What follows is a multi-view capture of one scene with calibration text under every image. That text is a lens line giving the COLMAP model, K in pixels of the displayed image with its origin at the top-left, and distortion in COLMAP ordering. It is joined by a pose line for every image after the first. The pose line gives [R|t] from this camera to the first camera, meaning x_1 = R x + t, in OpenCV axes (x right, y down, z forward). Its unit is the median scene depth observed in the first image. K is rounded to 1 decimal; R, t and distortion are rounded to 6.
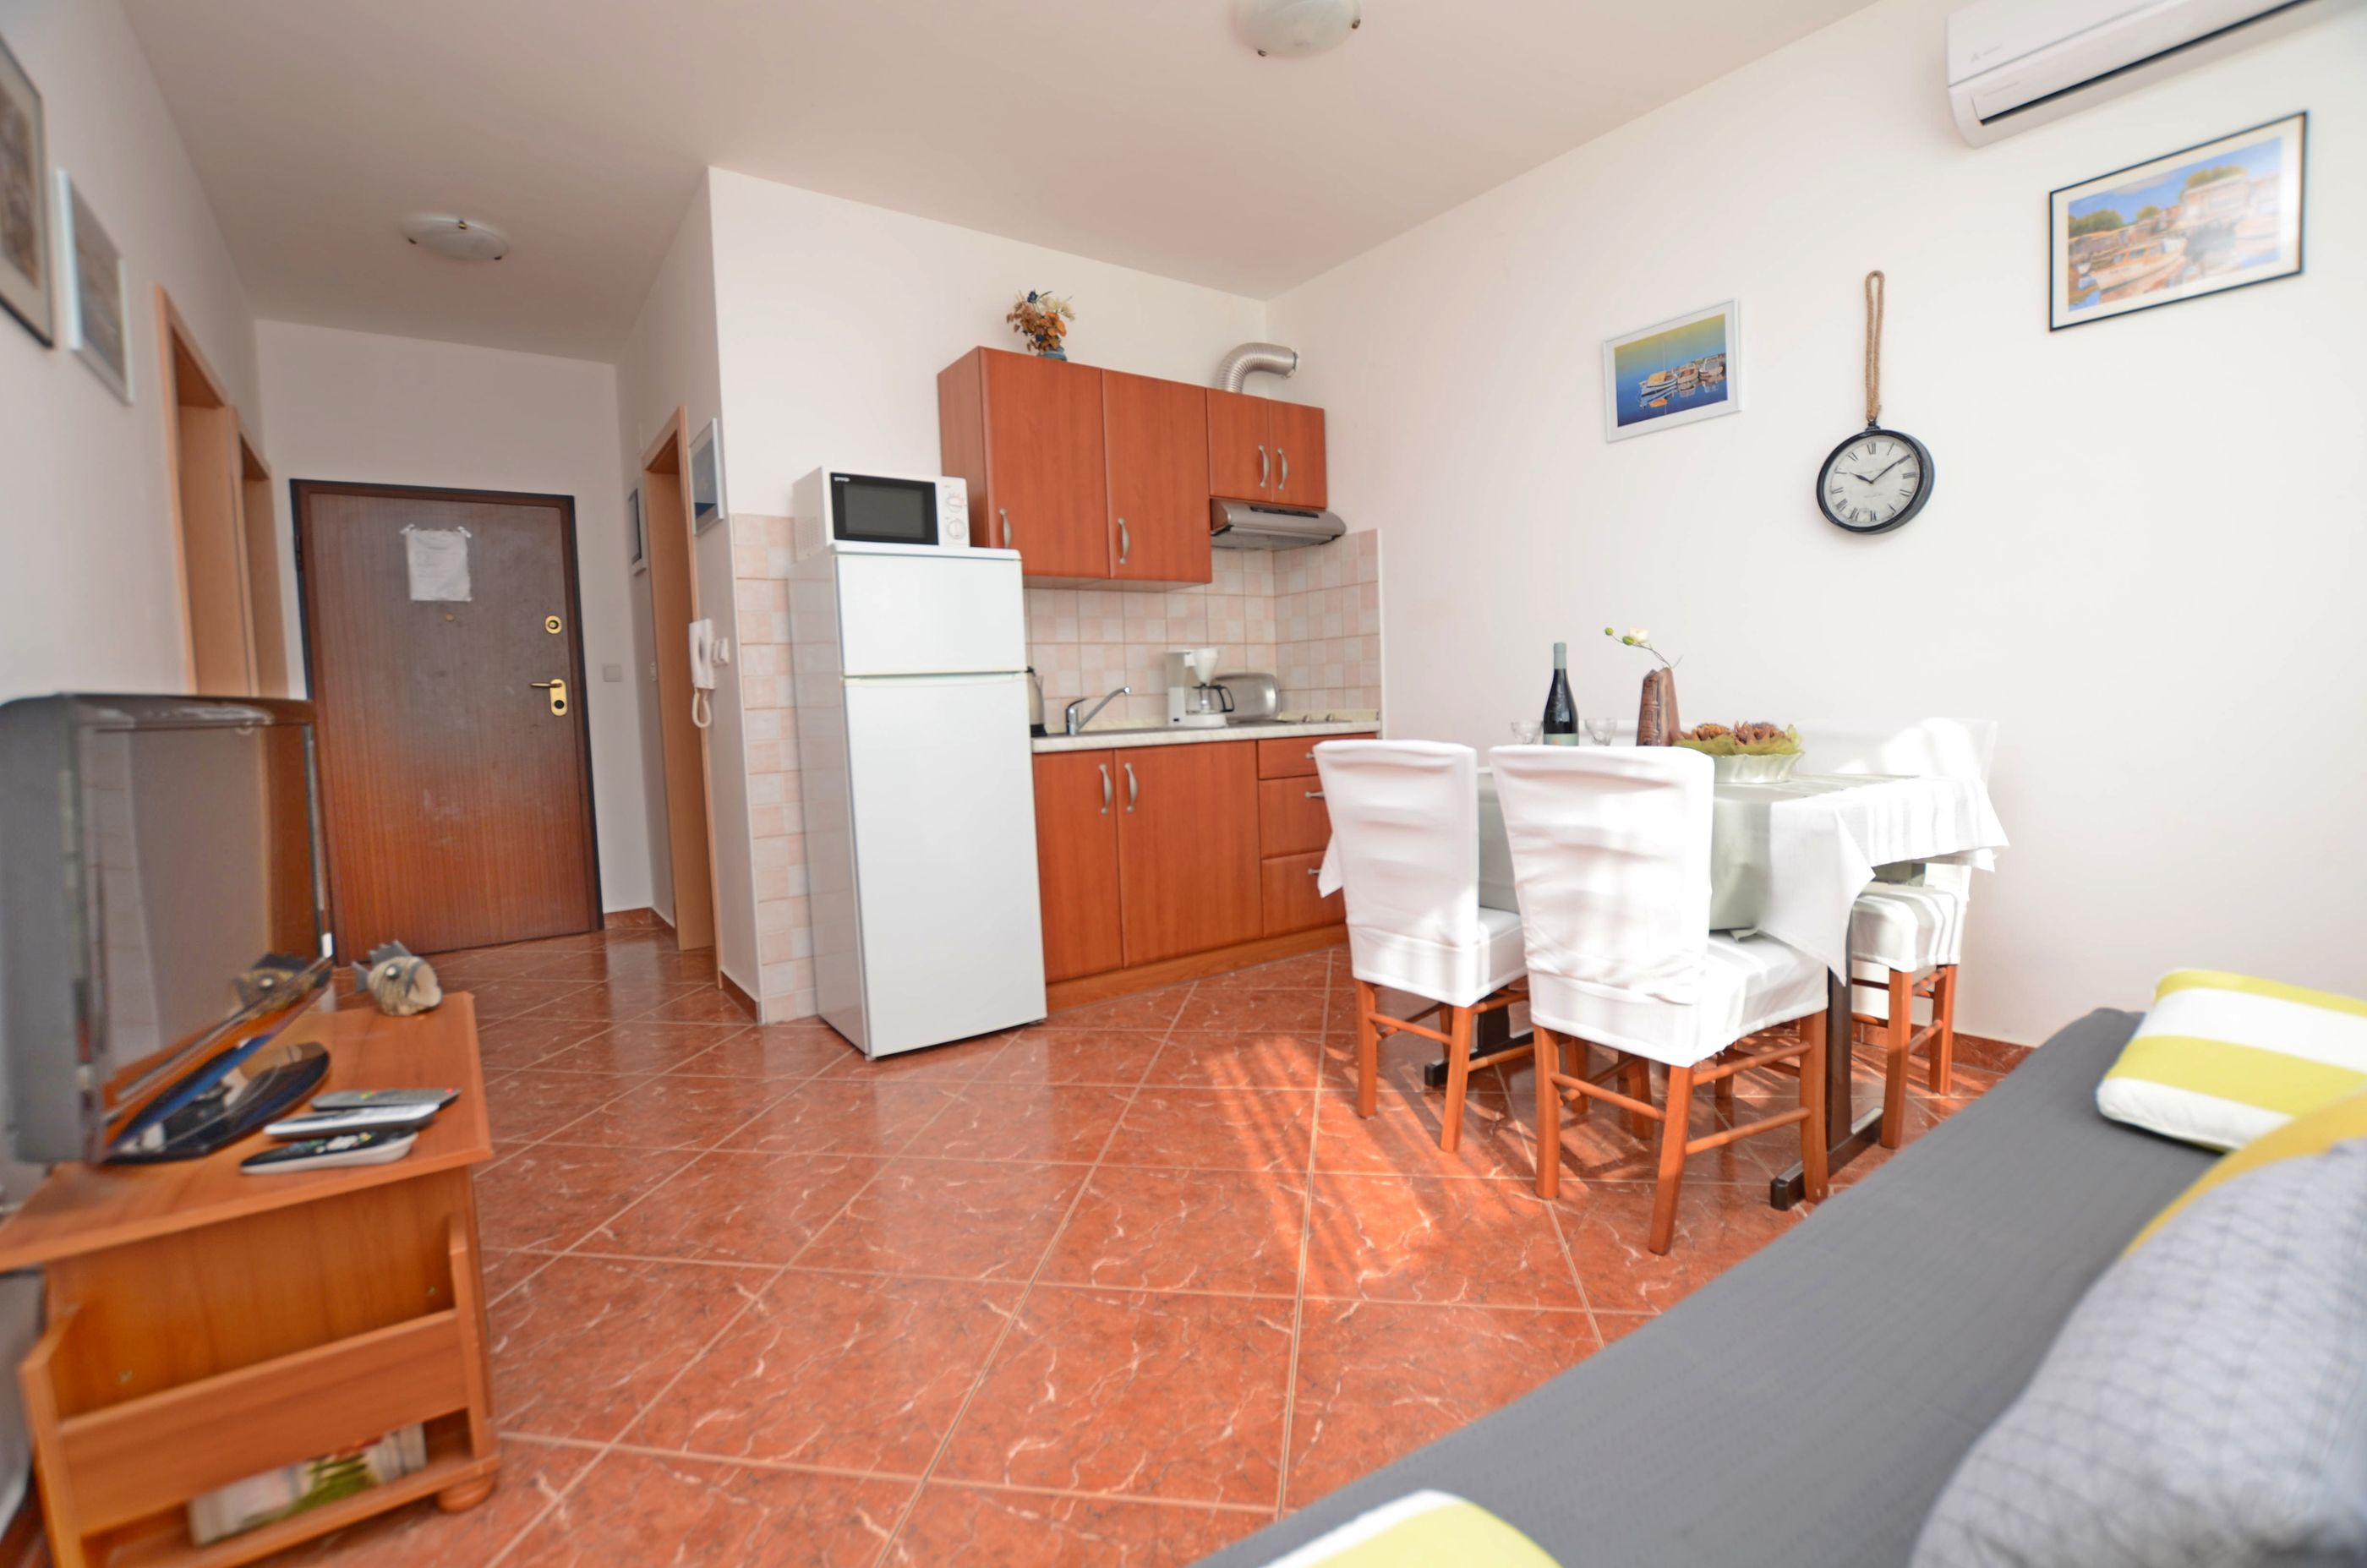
lens RADIAL K [[1044.1, 0, 1191.1], [0, 1044.1, 768.4], [0, 0, 1]] dist [-0.033757, 0.005412]
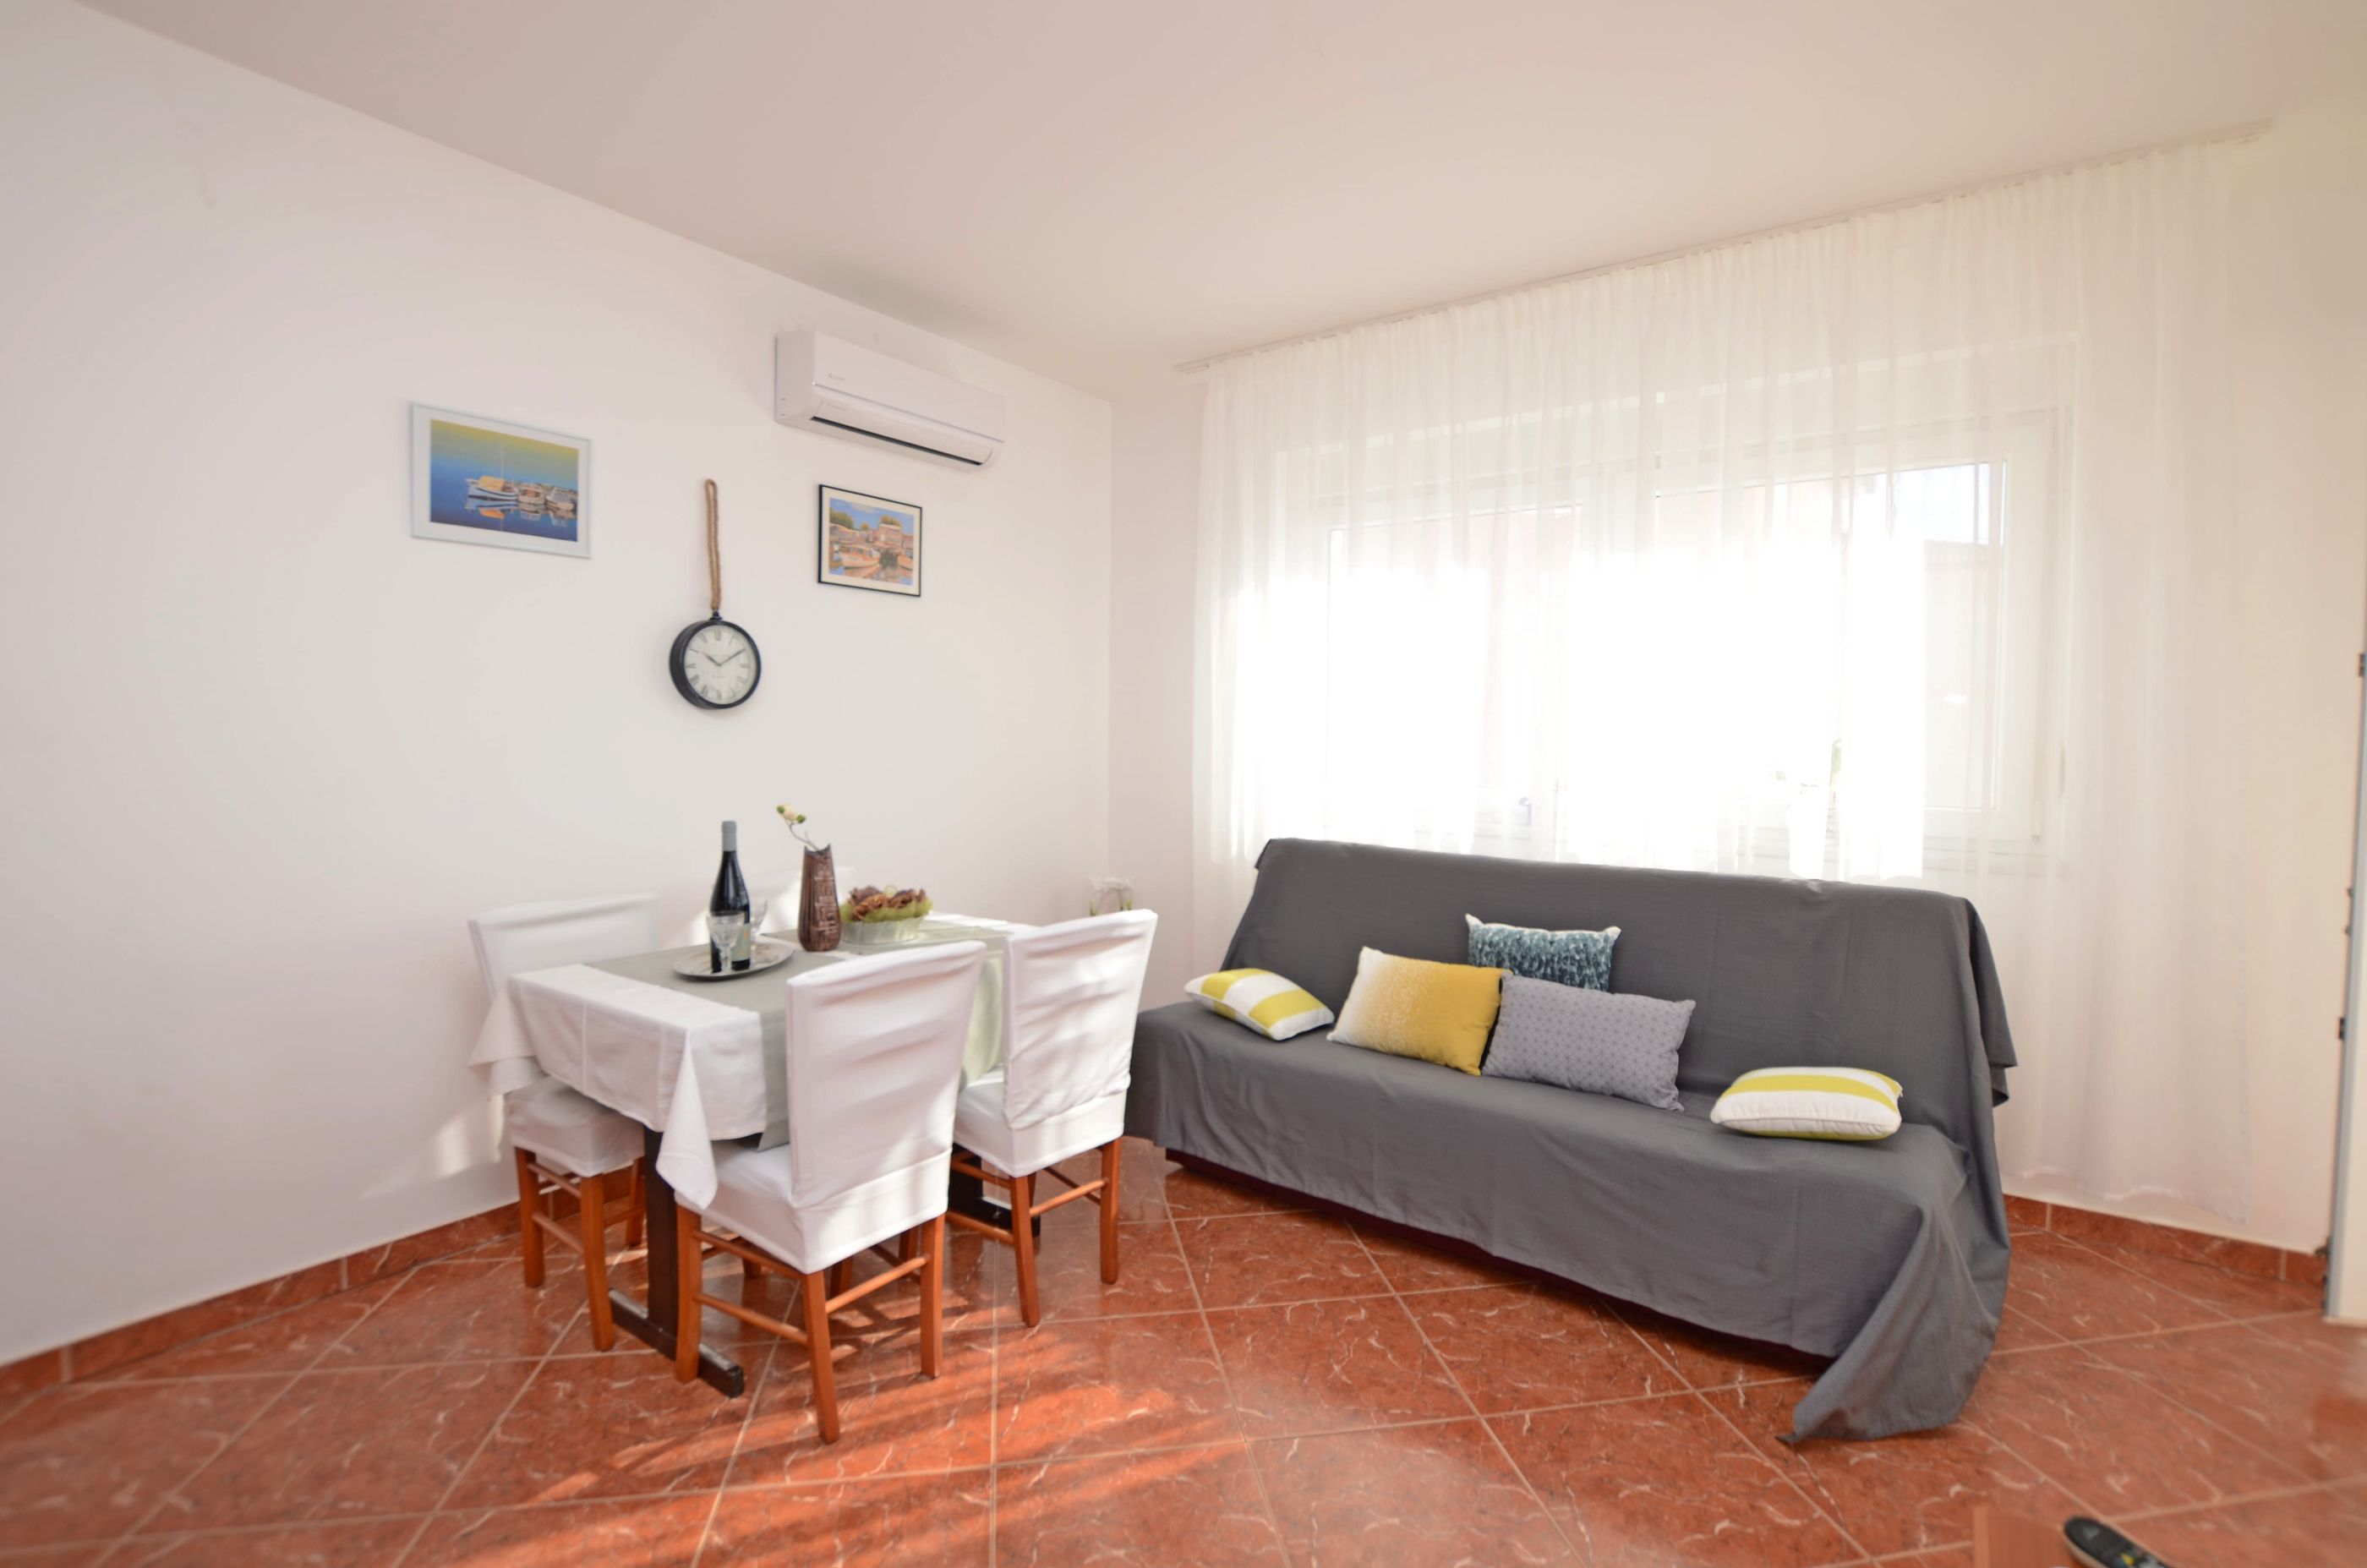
lens RADIAL K [[1081.1, 0, 1203.4], [0, 1081.1, 754.4], [0, 0, 1]] dist [-0.018084, 0.000715]
pose [[-0.322686, 0.012090, 0.946429, -0.479148], [0.064496, 0.997875, 0.009243, -0.117999], [-0.944306, 0.064024, -0.322780, 0.667879]]
